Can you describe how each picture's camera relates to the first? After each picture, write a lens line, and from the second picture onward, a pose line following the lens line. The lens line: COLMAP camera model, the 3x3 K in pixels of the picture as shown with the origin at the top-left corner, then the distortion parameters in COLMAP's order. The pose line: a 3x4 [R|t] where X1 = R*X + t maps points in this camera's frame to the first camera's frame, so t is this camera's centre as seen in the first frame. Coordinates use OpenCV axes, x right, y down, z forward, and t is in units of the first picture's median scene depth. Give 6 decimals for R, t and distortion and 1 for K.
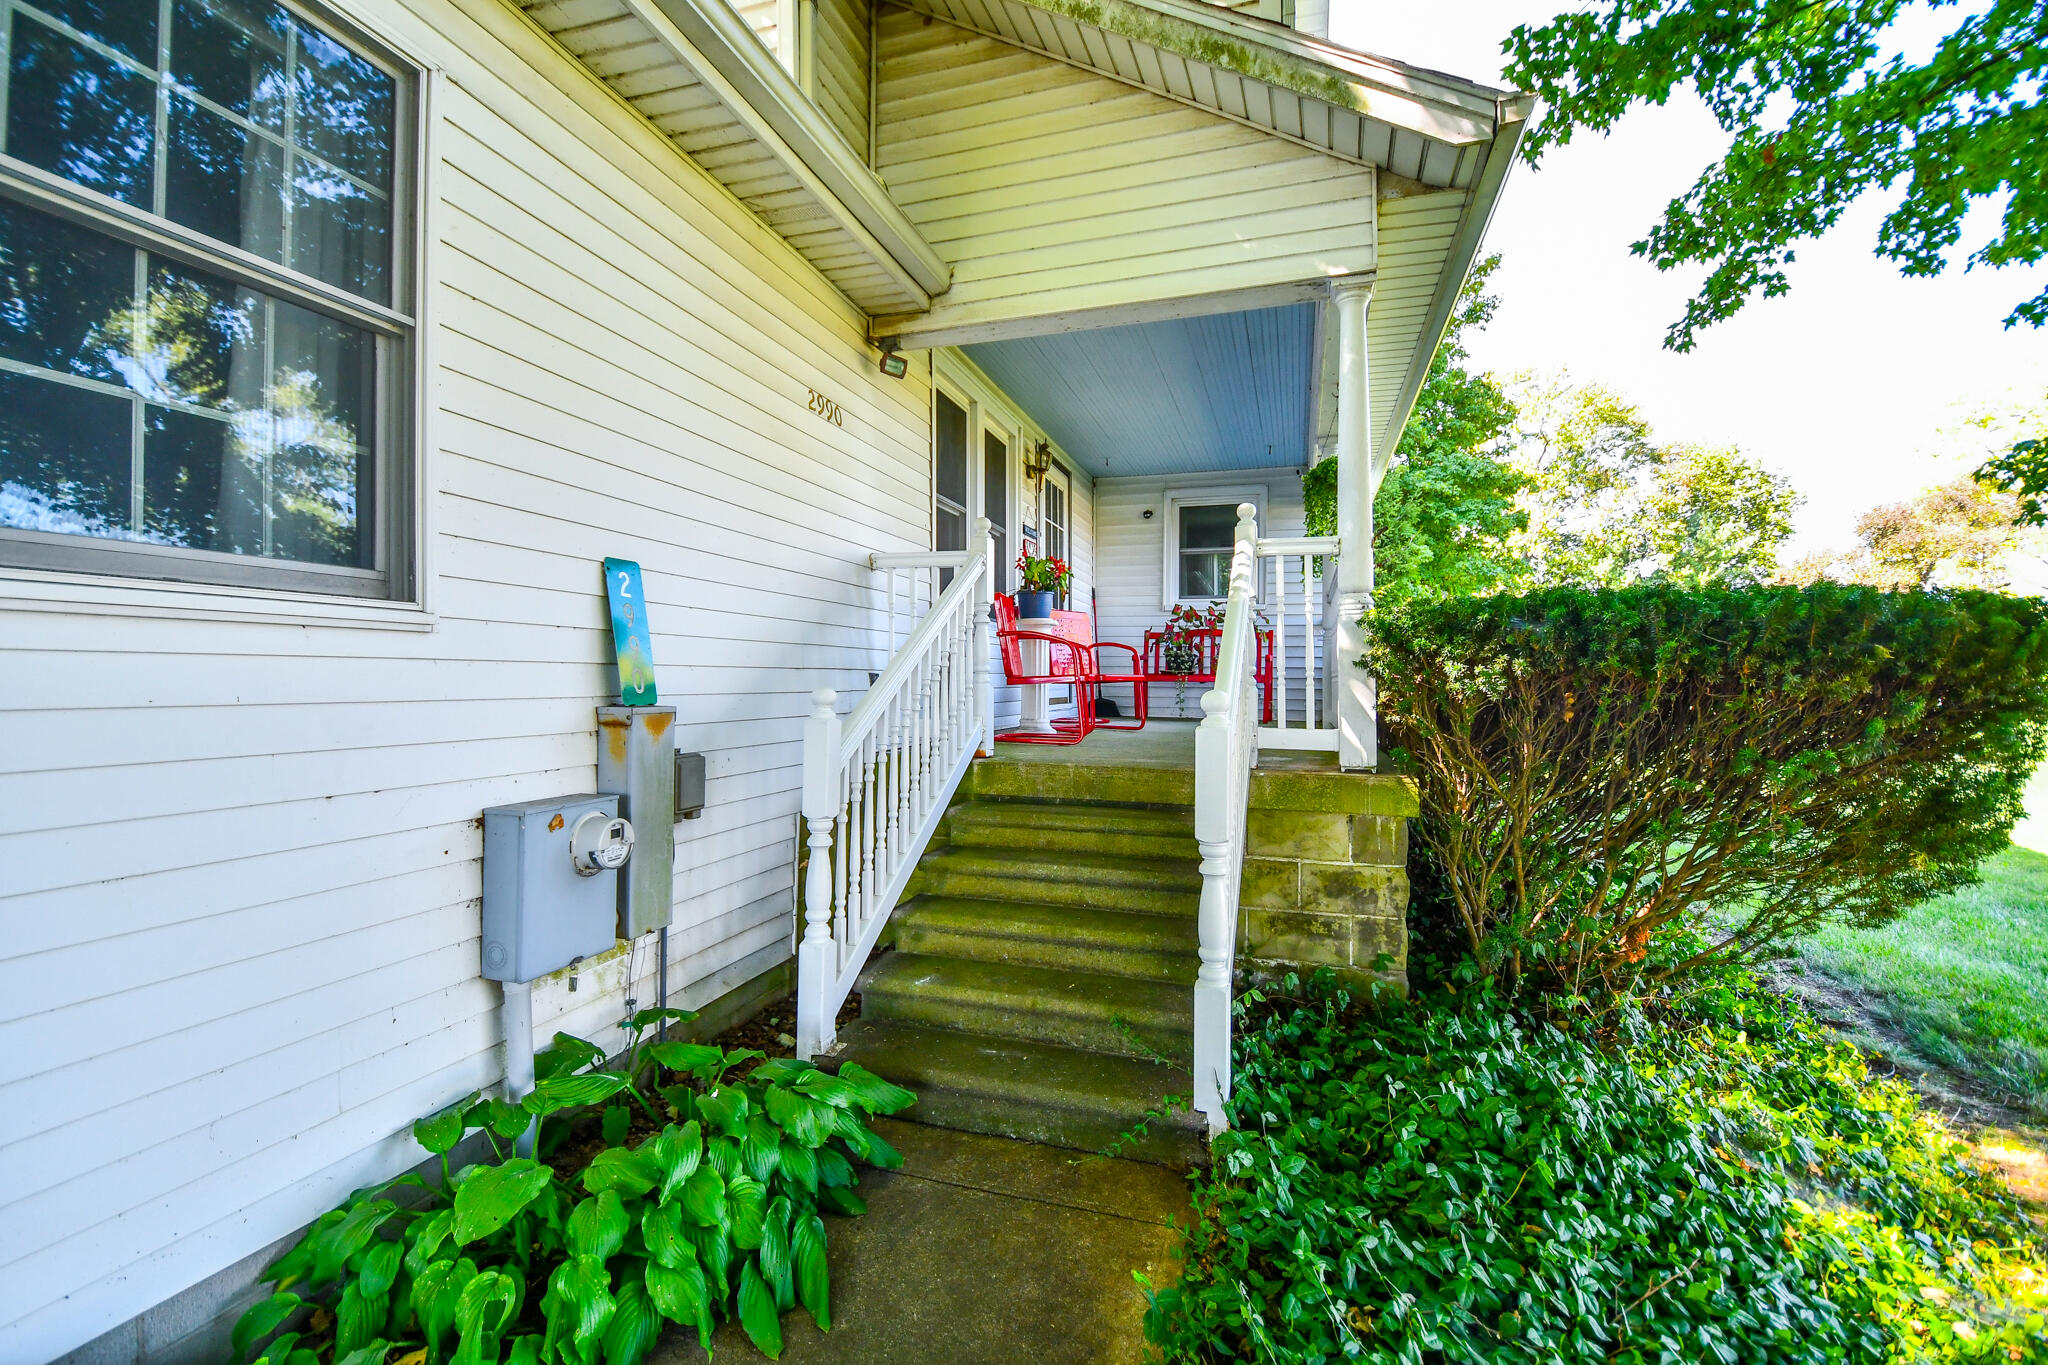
lens RADIAL K [[892.3, 0, 1018.9], [0, 892.3, 679.0], [0, 0, 1]] dist [-0.021833, -0.003997]
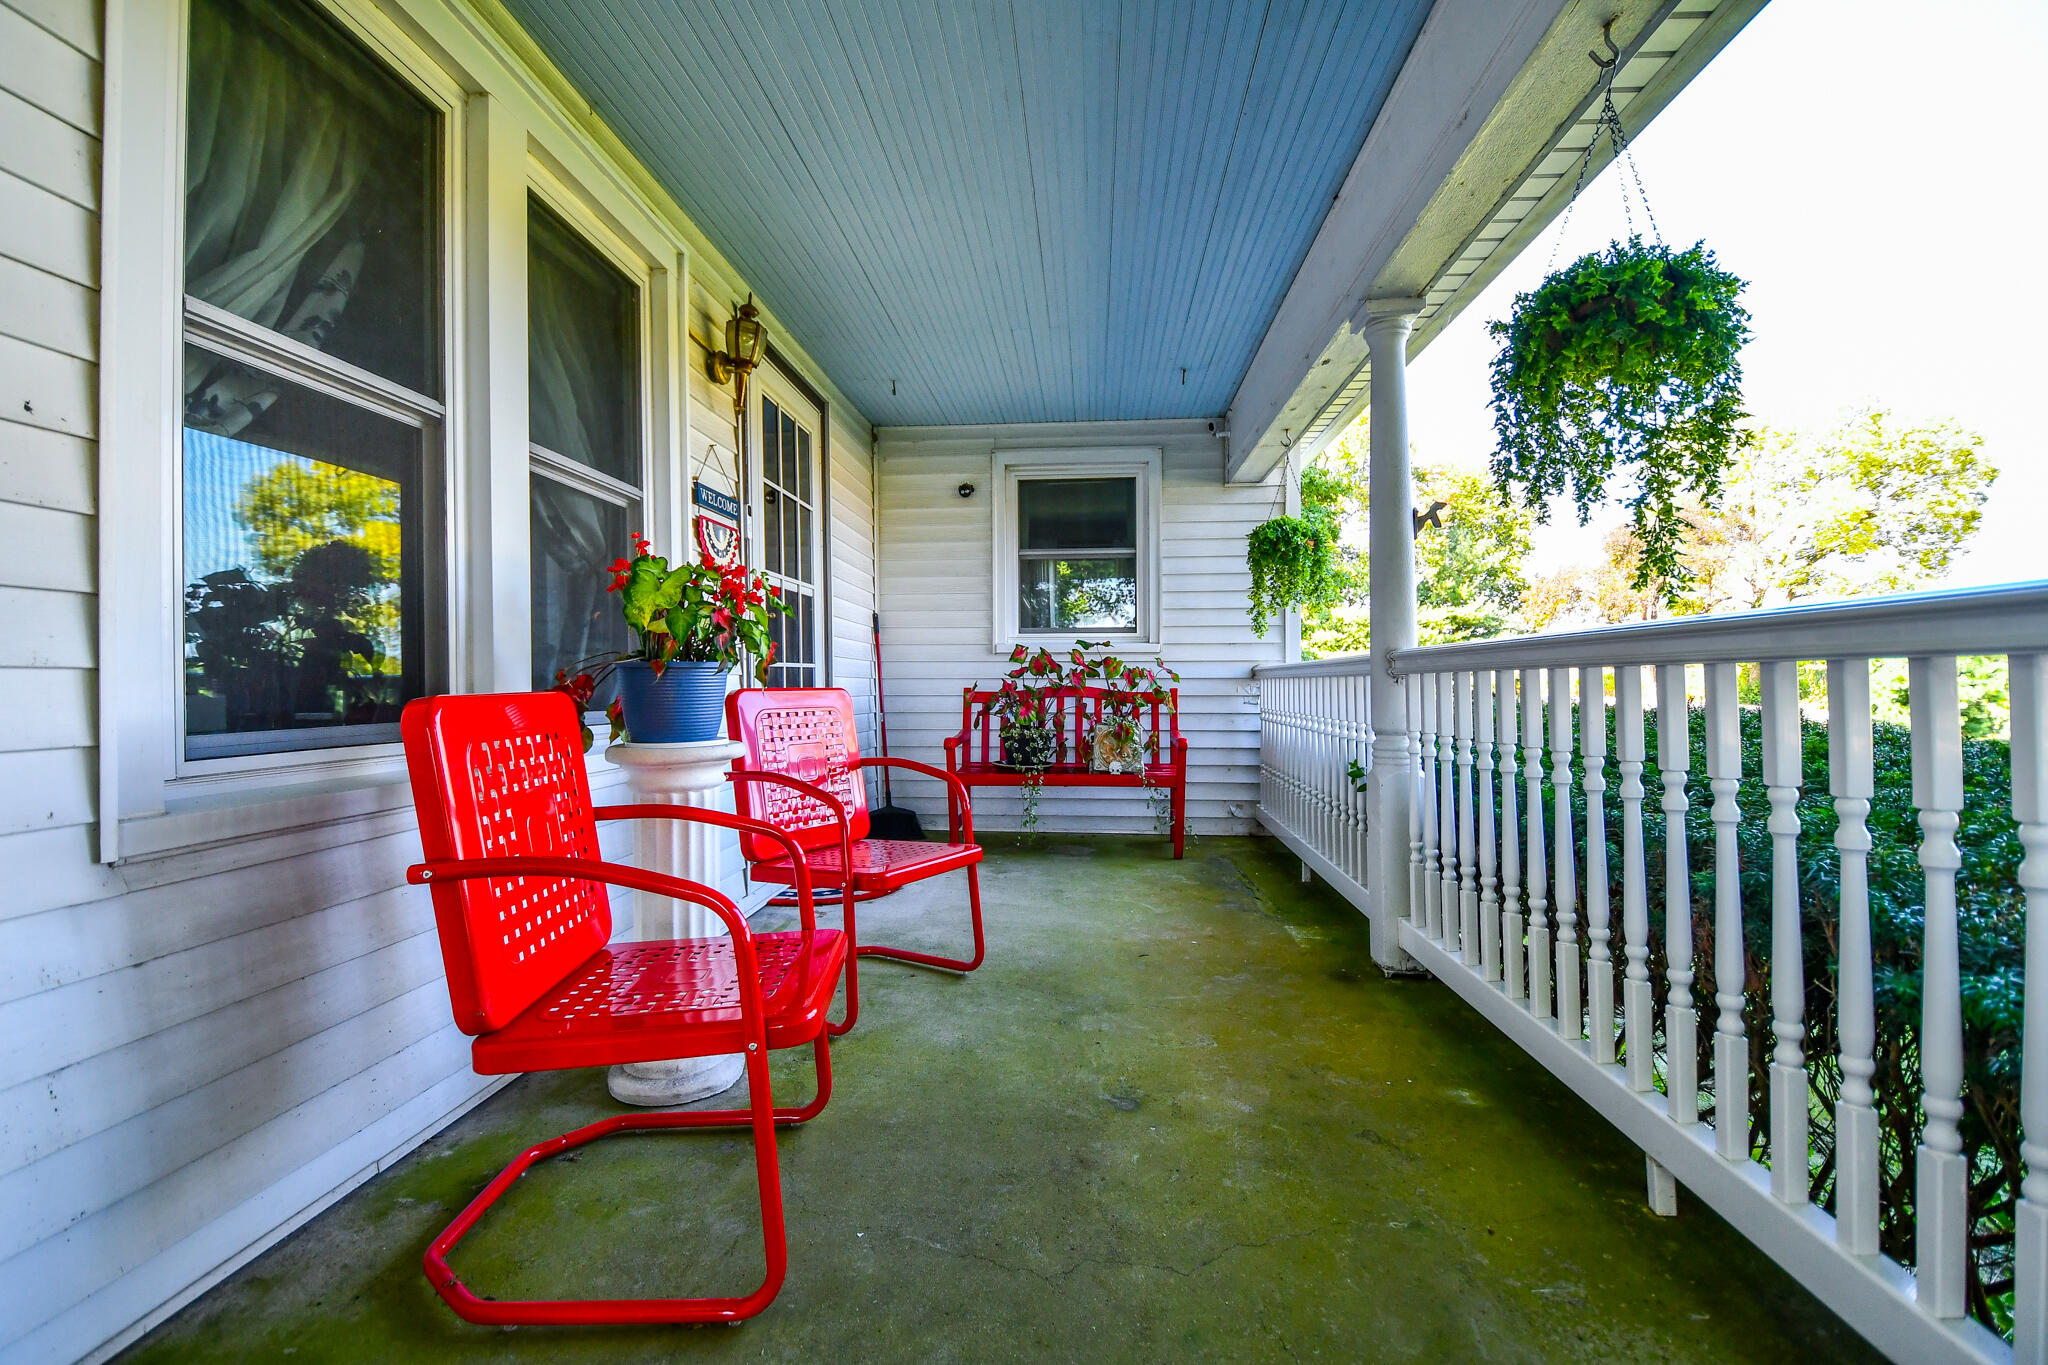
lens RADIAL K [[892.3, 0, 1021.7], [0, 892.3, 675.6], [0, 0, 1]] dist [-0.021833, -0.003997]
pose [[0.974986, -0.010600, 0.222015, 0.050057], [0.012520, 0.999895, -0.007241, -0.059697], [-0.221915, 0.009840, 0.975016, 0.435550]]
